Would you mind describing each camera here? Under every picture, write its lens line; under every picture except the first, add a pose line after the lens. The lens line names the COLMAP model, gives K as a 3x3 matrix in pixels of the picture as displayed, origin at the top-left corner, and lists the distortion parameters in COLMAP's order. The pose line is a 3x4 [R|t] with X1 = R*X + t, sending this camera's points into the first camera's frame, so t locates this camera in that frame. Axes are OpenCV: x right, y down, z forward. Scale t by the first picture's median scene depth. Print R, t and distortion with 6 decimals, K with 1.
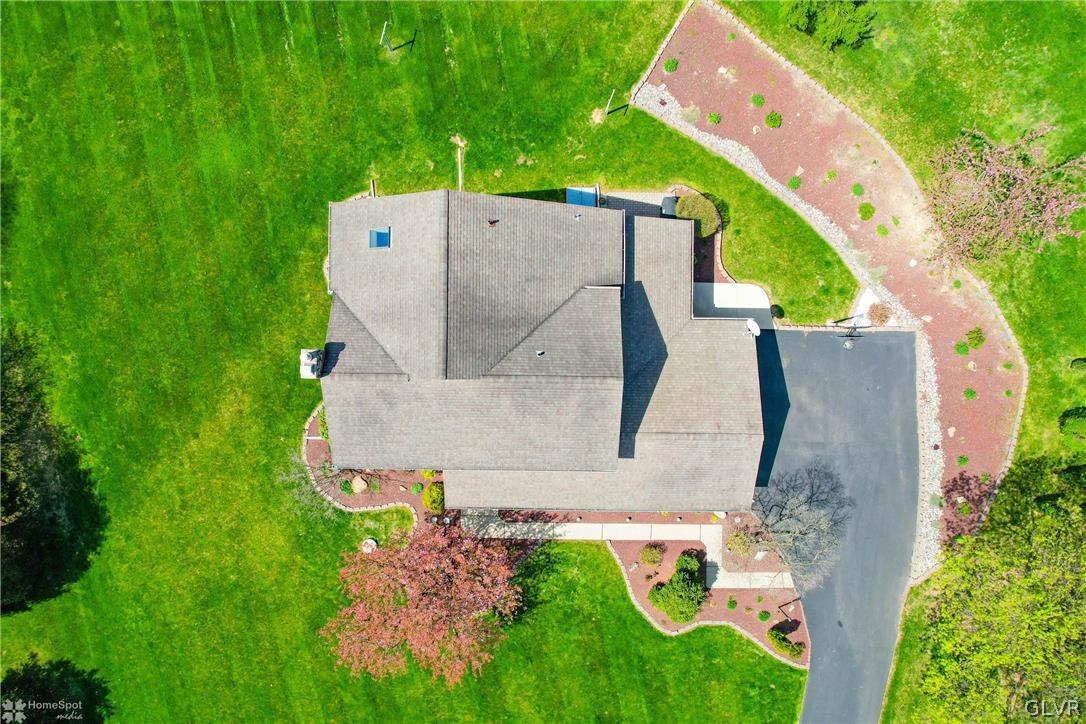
lens RADIAL K [[695.3, 0, 539.5], [0, 695.3, 362.8], [0, 0, 1]] dist [-0.067366, 0.052660]
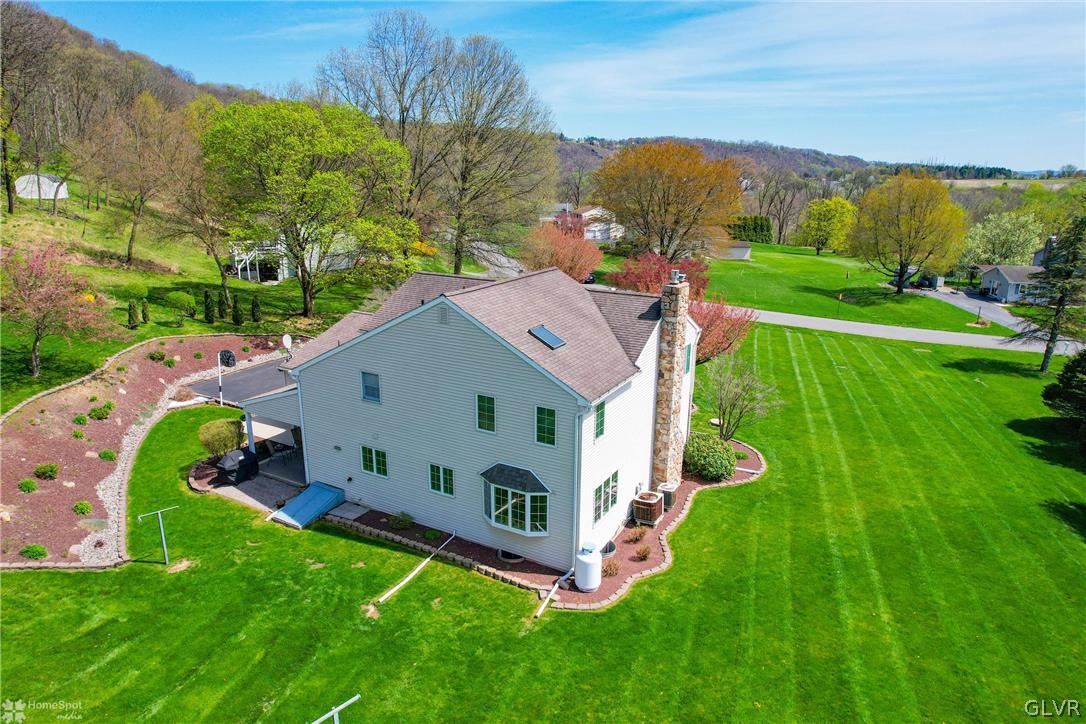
lens RADIAL K [[695.3, 0, 539.5], [0, 695.3, 362.8], [0, 0, 1]] dist [-0.067366, 0.052660]
pose [[-0.874762, -0.137586, 0.464608, -0.474522], [0.484517, -0.236776, 0.842129, -0.684212], [-0.005857, 0.961773, 0.273786, 0.648711]]
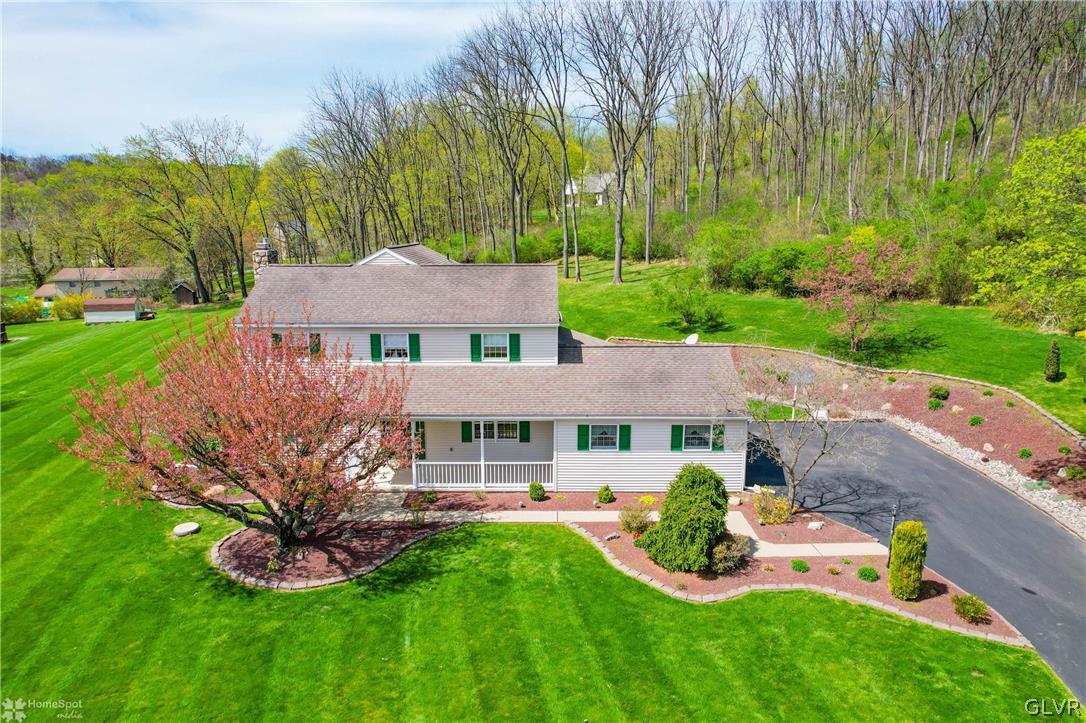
lens RADIAL K [[695.3, 0, 539.5], [0, 695.3, 362.3], [0, 0, 1]] dist [-0.067366, 0.052660]
pose [[0.999967, 0.001067, 0.008052, 0.069053], [0.007692, 0.193863, -0.980998, 0.850741], [-0.002608, 0.981028, 0.193848, 0.735358]]
